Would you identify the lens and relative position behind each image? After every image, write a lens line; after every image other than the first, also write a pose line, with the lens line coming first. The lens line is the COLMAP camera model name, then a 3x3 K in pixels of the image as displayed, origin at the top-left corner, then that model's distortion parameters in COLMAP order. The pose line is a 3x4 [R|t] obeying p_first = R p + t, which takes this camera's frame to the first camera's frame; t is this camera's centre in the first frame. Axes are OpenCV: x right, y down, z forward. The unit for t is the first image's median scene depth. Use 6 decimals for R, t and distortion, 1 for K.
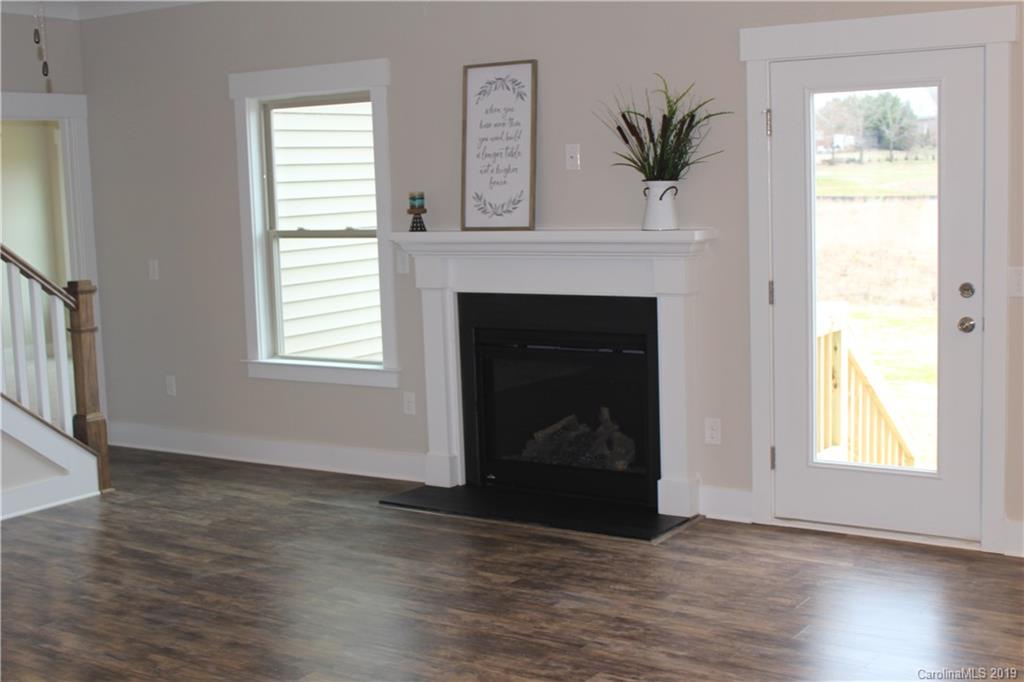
lens RADIAL K [[1374.6, 0, 512.0], [0, 1374.6, 341.0], [0, 0, 1]] dist [-0.041376, 0.024332]
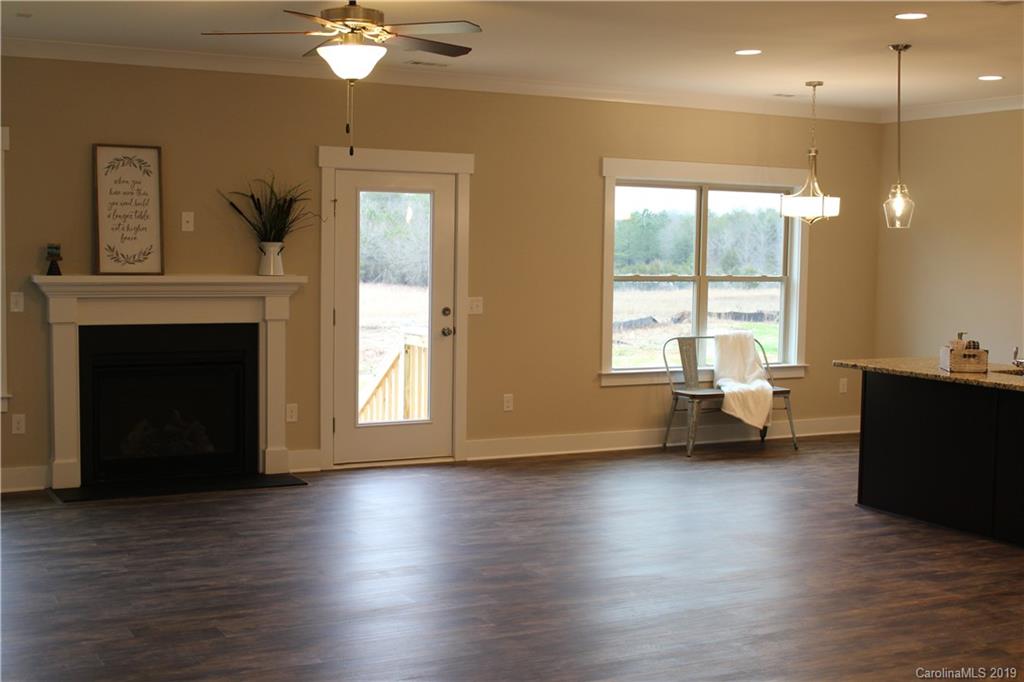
lens RADIAL K [[1307.1, 0, 512.0], [0, 1307.1, 341.0], [0, 0, 1]] dist [-0.025389, -0.017457]
pose [[0.474863, -0.025334, 0.879695, -0.987067], [0.074633, 0.997144, -0.011570, 0.023056], [-0.876890, 0.071148, 0.475397, 0.123774]]
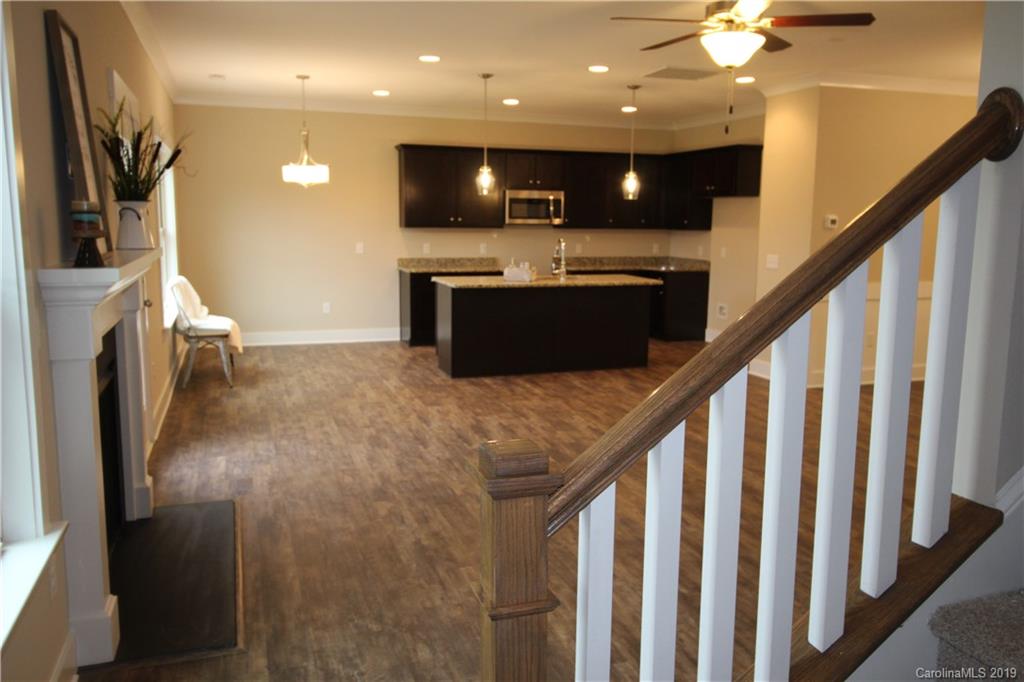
lens RADIAL K [[802.1, 0, 512.0], [0, 802.1, 341.0], [0, 0, 1]] dist [0.008548, 0.001695]
pose [[-0.798212, -0.072104, 0.598045, -0.489751], [0.084148, 0.969728, 0.229229, -0.128666], [-0.596470, 0.233298, -0.767982, 1.311608]]
